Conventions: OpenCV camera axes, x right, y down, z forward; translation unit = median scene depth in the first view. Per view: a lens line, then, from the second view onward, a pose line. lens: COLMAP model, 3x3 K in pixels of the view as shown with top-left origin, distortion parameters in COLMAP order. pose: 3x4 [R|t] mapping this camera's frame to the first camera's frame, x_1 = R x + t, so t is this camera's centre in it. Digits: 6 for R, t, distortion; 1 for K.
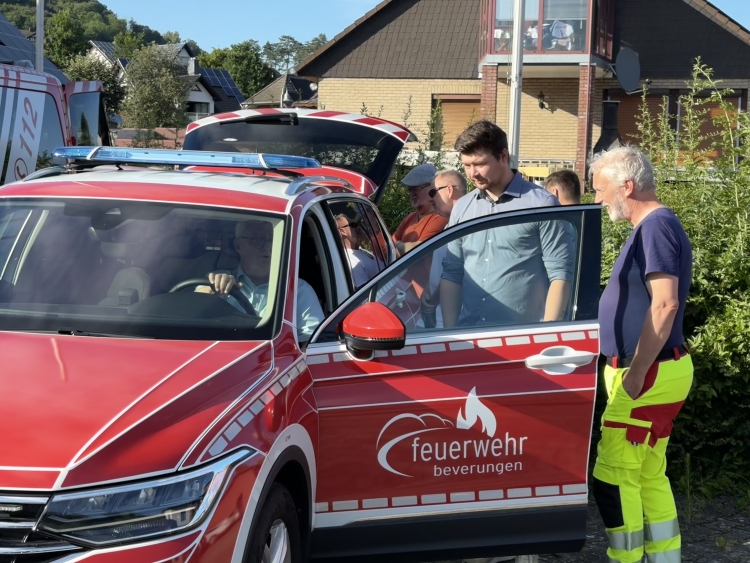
lens RADIAL K [[1114.8, 0, 375.0], [0, 1114.8, 281.5], [0, 0, 1]] dist [0.137634, -0.023560]
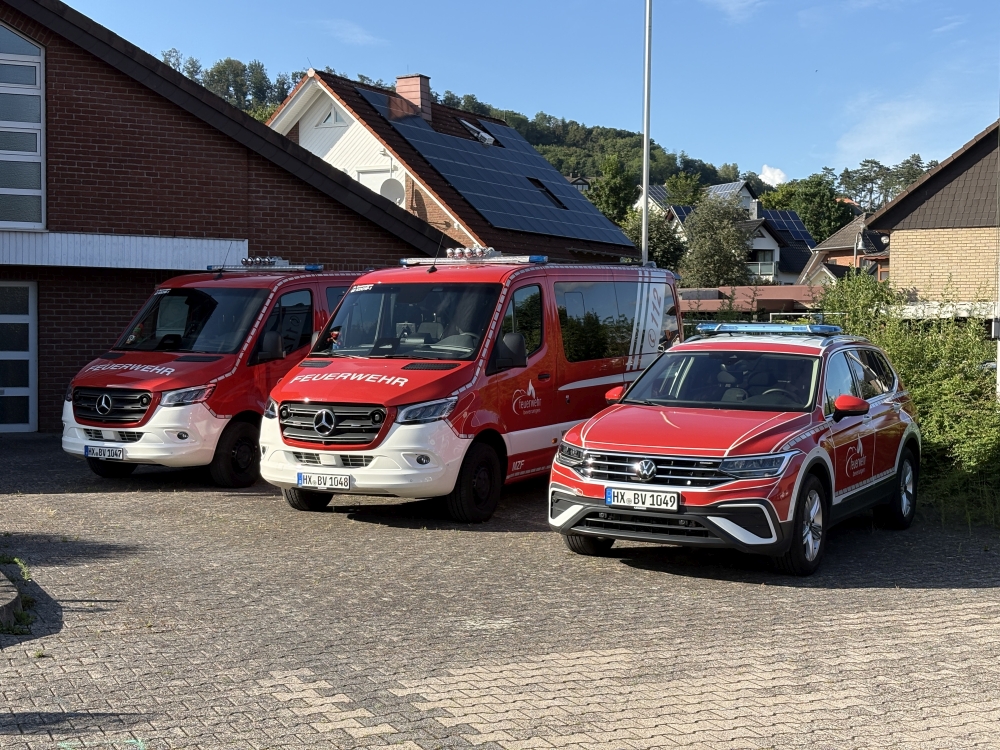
lens RADIAL K [[1486.4, 0, 500.0], [0, 1486.4, 375.0], [0, 0, 1]] dist [0.137634, -0.023560]
pose [[0.946813, -0.016030, -0.321384, 0.021820], [-0.005175, 0.997871, -0.065017, 0.013789], [0.321742, 0.063222, 0.944714, -0.156330]]
